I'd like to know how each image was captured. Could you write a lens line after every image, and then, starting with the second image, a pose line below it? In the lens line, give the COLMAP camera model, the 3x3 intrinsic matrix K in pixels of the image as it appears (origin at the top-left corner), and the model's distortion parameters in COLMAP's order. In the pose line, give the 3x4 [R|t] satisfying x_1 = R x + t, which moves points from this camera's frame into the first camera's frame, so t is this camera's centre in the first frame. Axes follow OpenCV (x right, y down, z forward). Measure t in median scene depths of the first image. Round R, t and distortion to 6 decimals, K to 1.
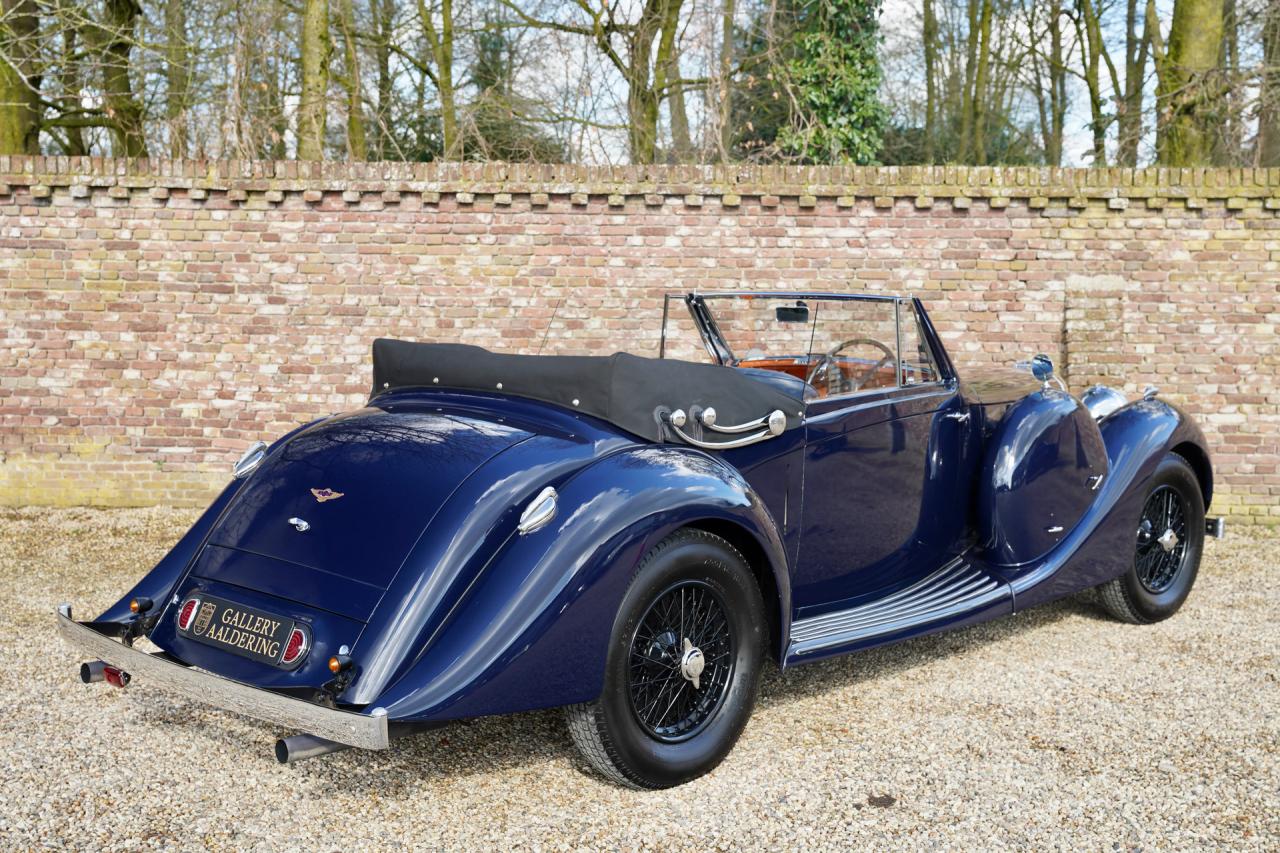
lens RADIAL K [[1491.0, 0, 640.0], [0, 1491.0, 426.5], [0, 0, 1]] dist [0.009163, 0.339121]
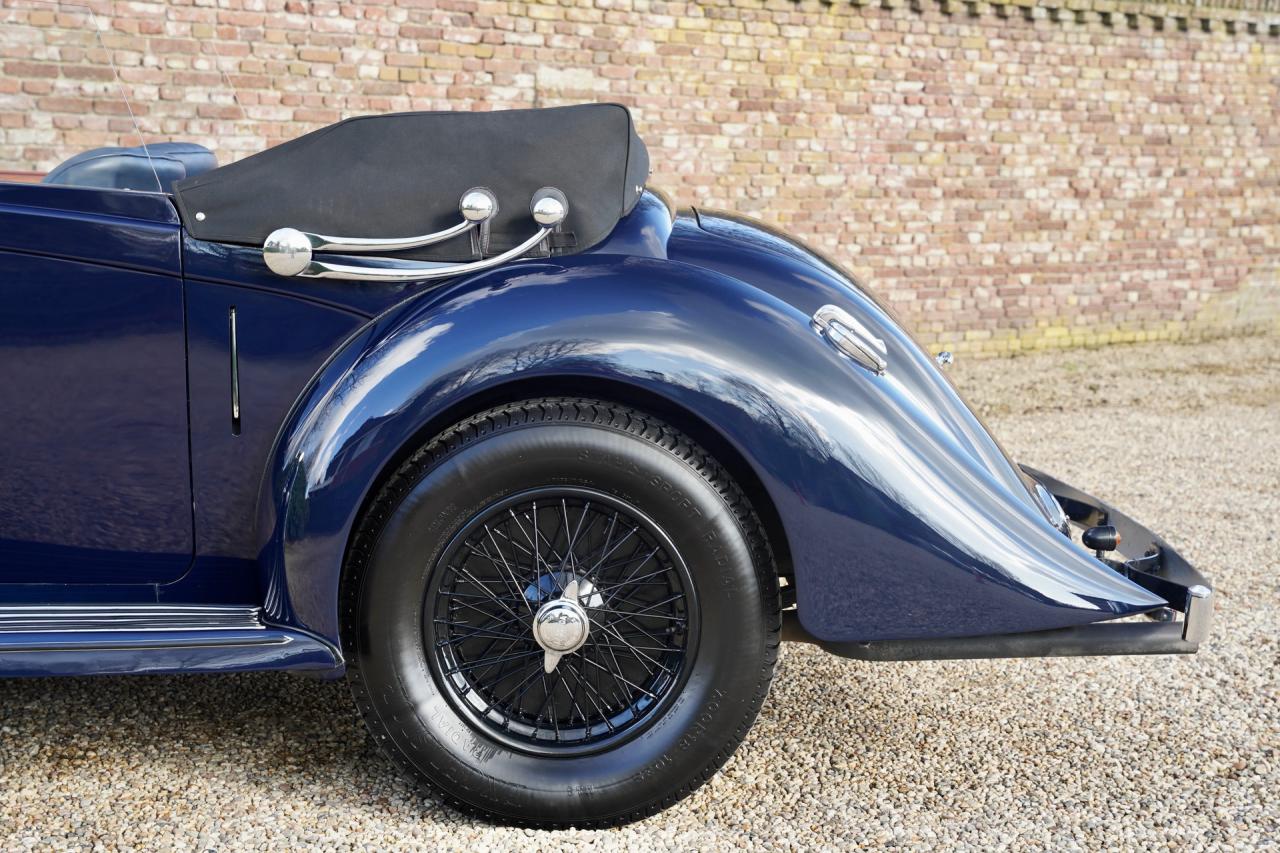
lens RADIAL K [[2128.3, 0, 609.4], [0, 2128.3, 430.9], [0, 0, 1]] dist [0.160202, 0.589840]
pose [[0.746781, -0.079982, 0.660243, -0.417269], [0.047095, 0.996610, 0.067461, 0.011221], [-0.663400, -0.019285, 0.748016, 0.160304]]
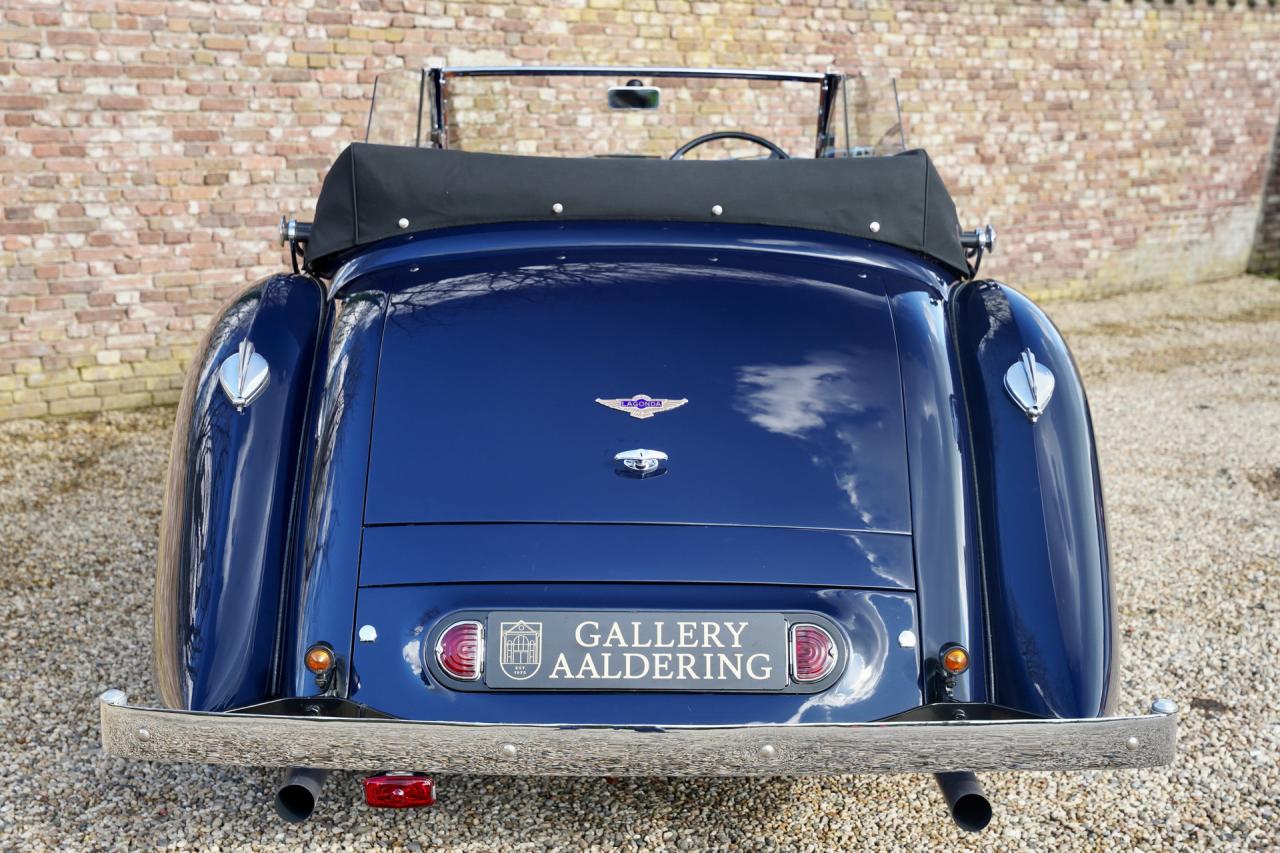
lens RADIAL K [[1951.9, 0, 604.2], [0, 1951.9, 423.3], [0, 0, 1]] dist [0.160421, 0.273239]
pose [[0.729810, -0.117892, 0.673409, -0.351765], [0.061512, 0.992347, 0.107064, -0.014835], [-0.680877, -0.036714, 0.731477, 0.207354]]
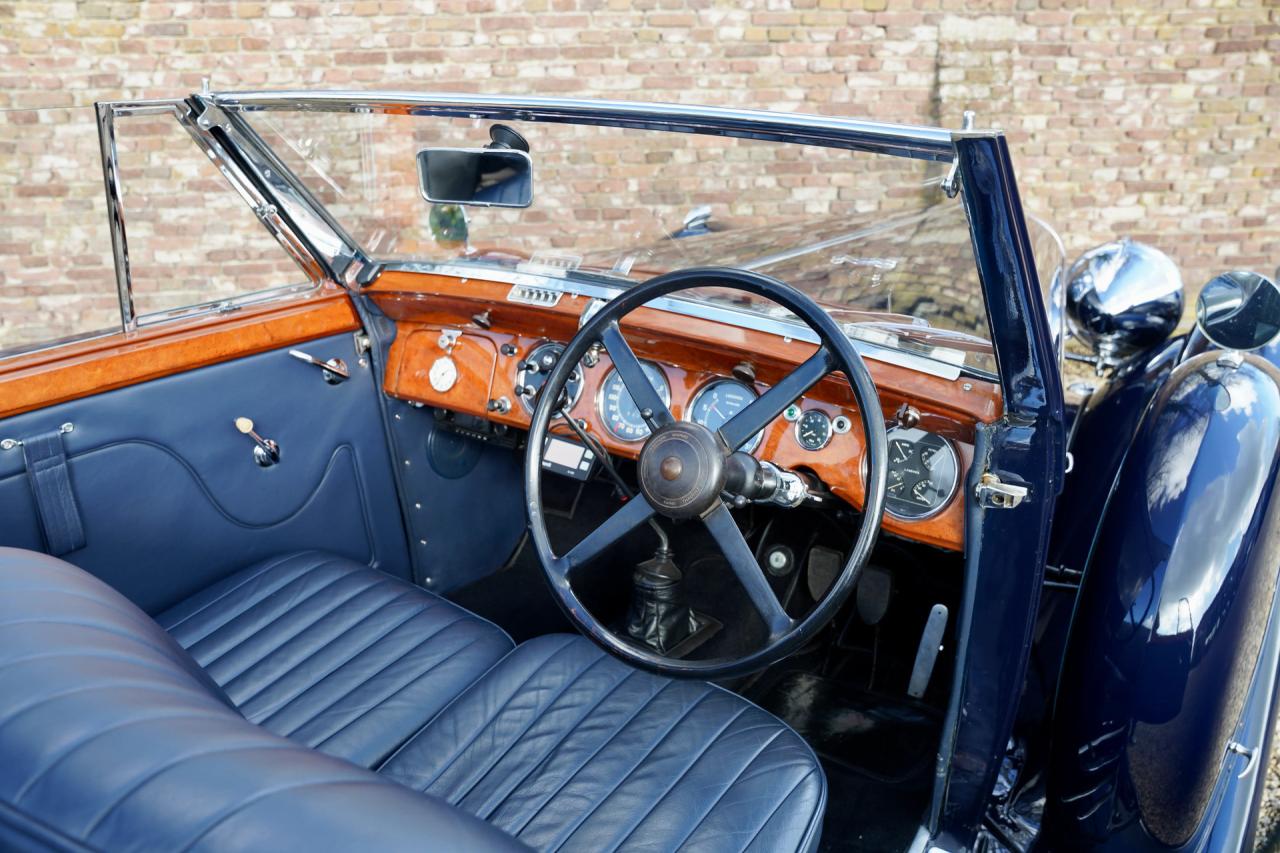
lens RADIAL K [[1038.2, 0, 632.1], [0, 1038.2, 420.1], [0, 0, 1]] dist [-0.133276, 0.182742]
pose [[0.989176, -0.071744, 0.128002, 0.066375], [0.034851, 0.962230, 0.269999, -0.052772], [-0.142538, -0.262615, 0.954315, 0.513716]]
